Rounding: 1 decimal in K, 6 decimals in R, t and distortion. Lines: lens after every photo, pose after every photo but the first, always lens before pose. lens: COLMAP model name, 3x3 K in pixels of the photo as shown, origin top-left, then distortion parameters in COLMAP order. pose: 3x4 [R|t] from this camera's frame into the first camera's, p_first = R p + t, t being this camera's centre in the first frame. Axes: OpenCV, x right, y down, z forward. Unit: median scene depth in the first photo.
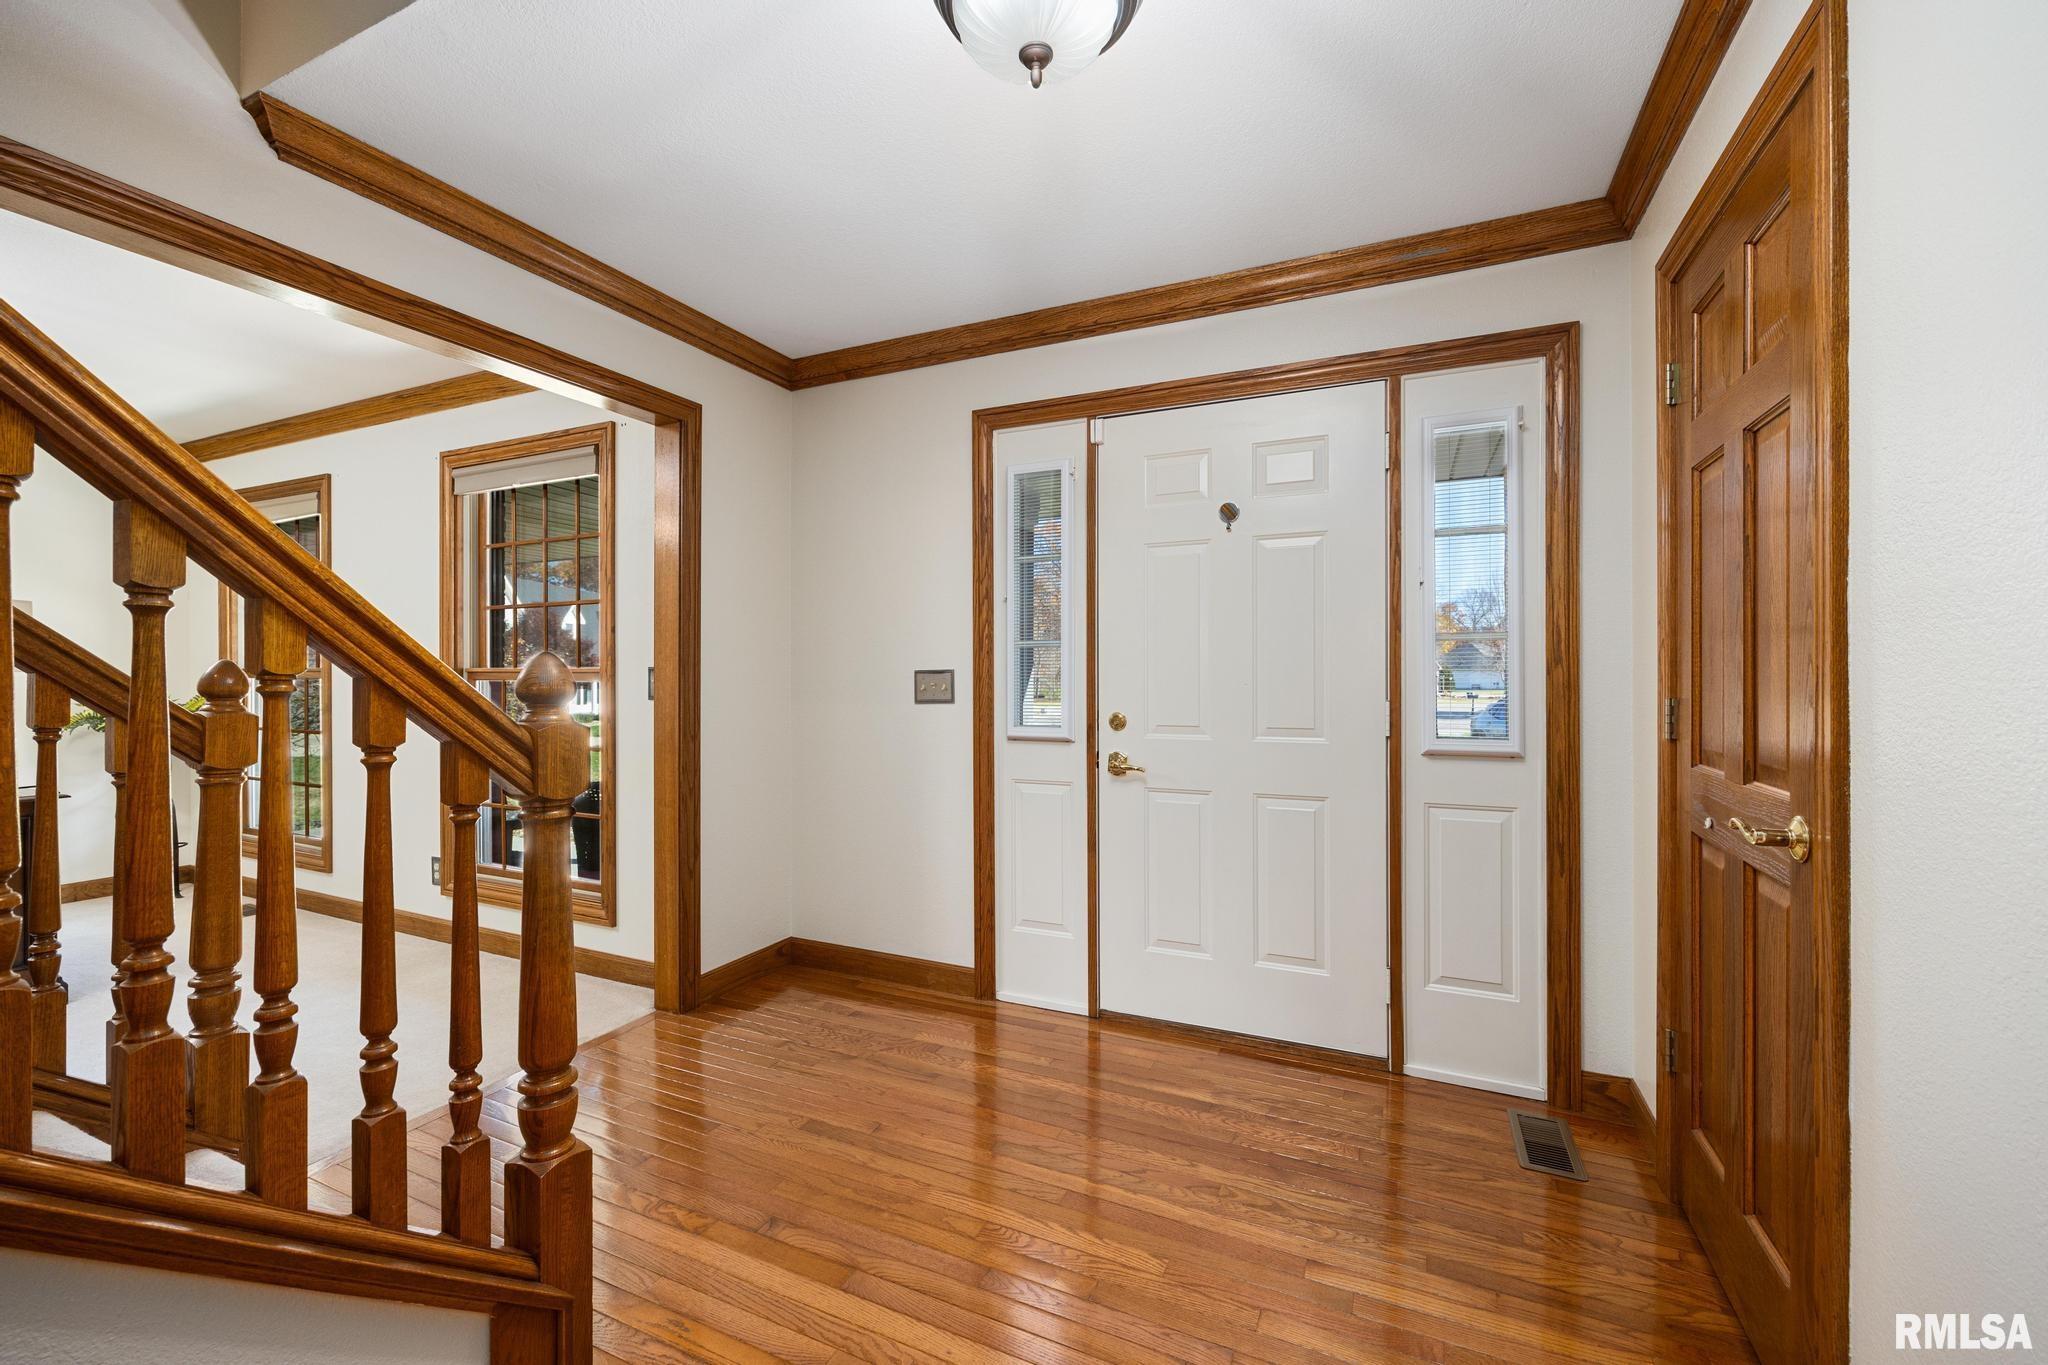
lens RADIAL K [[822.2, 0, 1030.1], [0, 822.2, 672.8], [0, 0, 1]] dist [-0.008268, -0.000017]
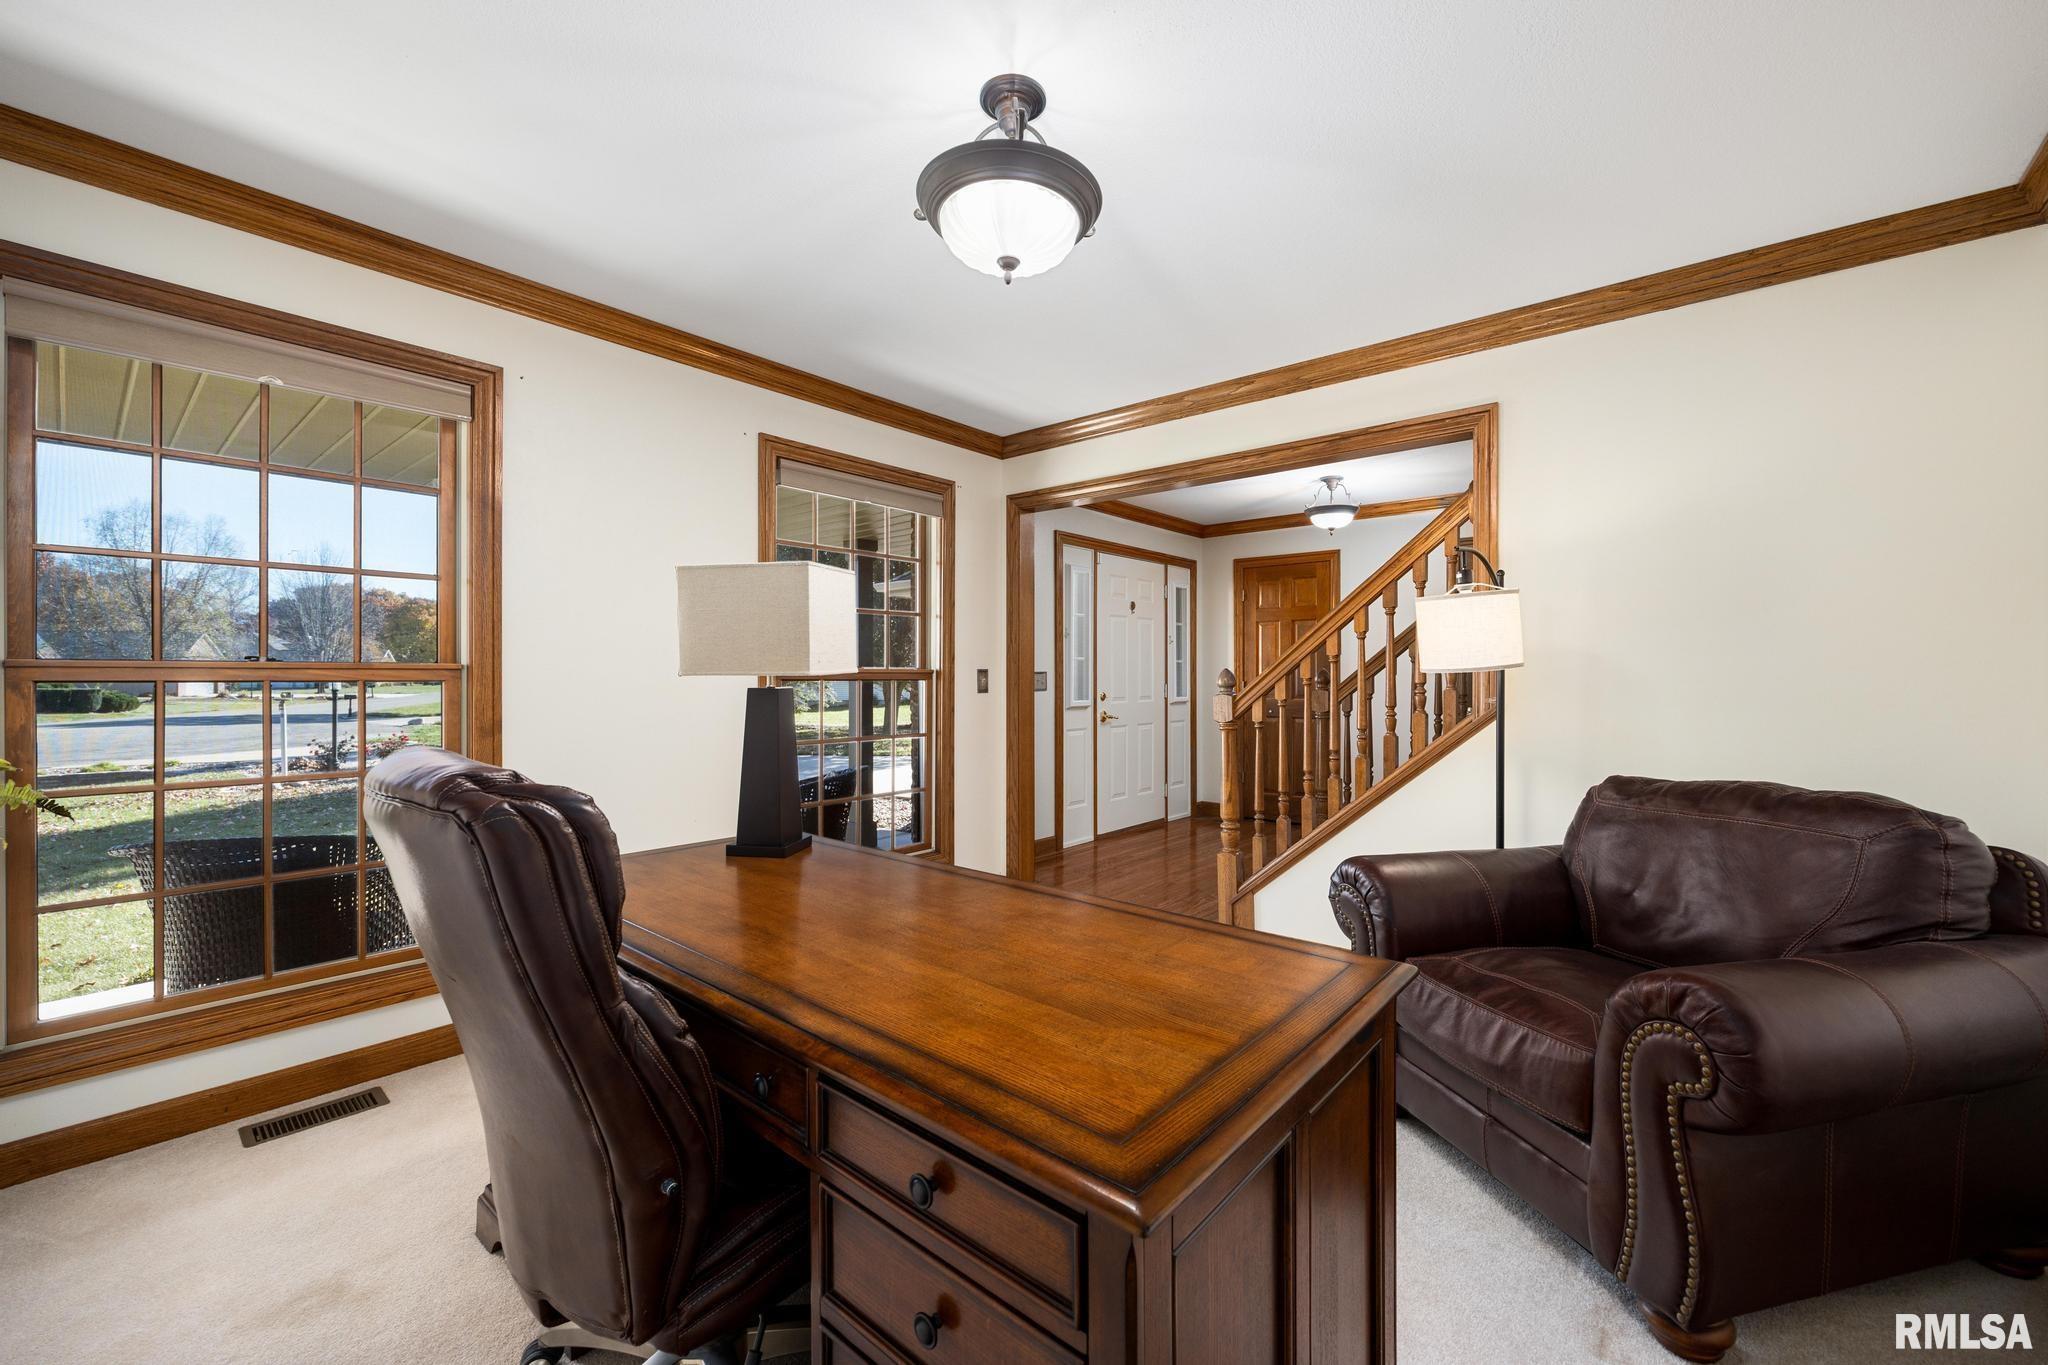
lens RADIAL K [[822.2, 0, 1026.3], [0, 822.2, 680.6], [0, 0, 1]] dist [-0.008268, -0.000017]
pose [[0.286748, -0.008803, 0.957966, -1.964087], [-0.007989, 0.999901, 0.011580, -0.006066], [-0.957973, -0.010974, 0.286649, 0.578539]]
